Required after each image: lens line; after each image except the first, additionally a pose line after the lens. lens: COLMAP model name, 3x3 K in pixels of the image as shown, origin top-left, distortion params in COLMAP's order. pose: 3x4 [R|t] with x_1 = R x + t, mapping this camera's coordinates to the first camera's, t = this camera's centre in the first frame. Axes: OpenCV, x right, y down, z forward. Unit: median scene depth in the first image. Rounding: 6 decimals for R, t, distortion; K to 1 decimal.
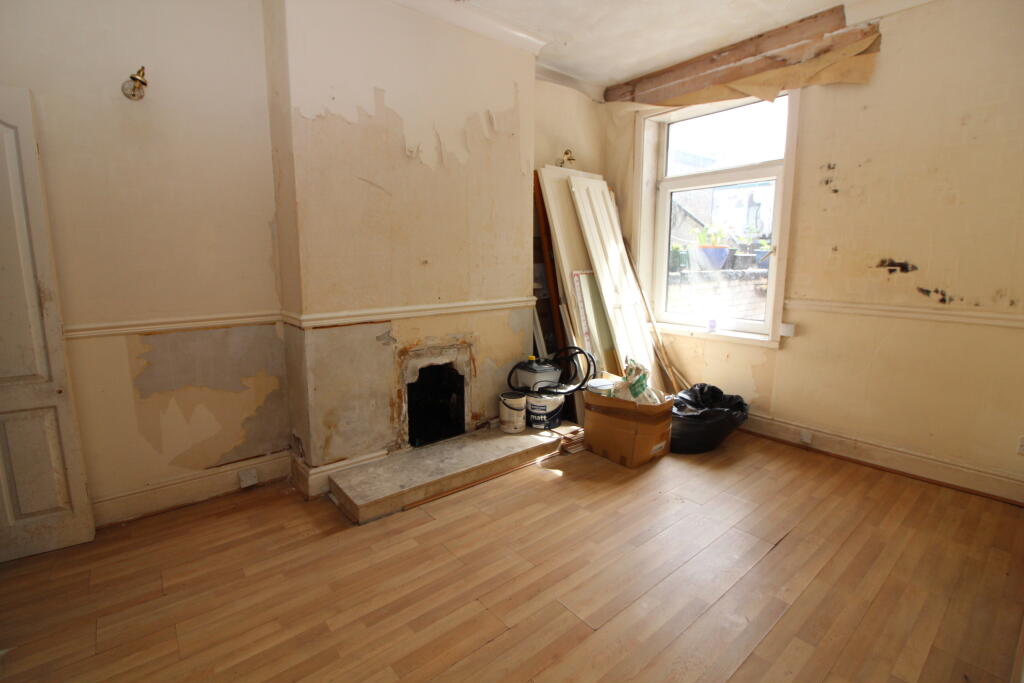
lens RADIAL K [[473.6, 0, 502.6], [0, 473.6, 332.8], [0, 0, 1]] dist [-0.001602, -0.000529]
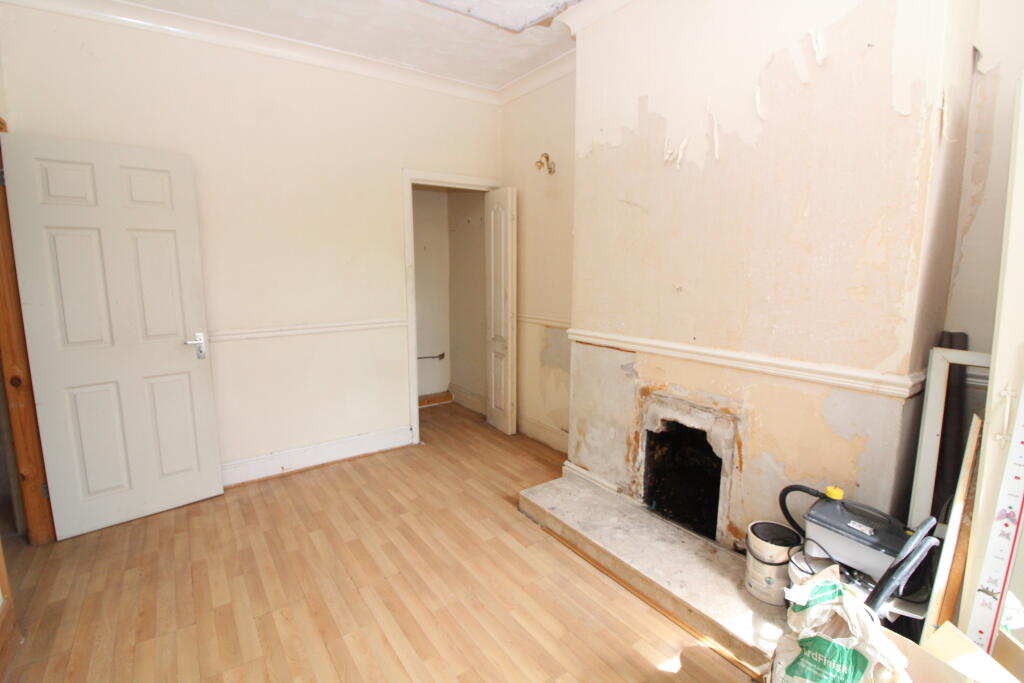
lens RADIAL K [[473.6, 0, 502.6], [0, 473.6, 332.8], [0, 0, 1]] dist [-0.001602, -0.000529]
pose [[-0.068178, 0.140865, -0.987679, 0.665370], [-0.155134, 0.976444, 0.149971, -0.157828], [0.985538, 0.163448, -0.044719, 0.793734]]
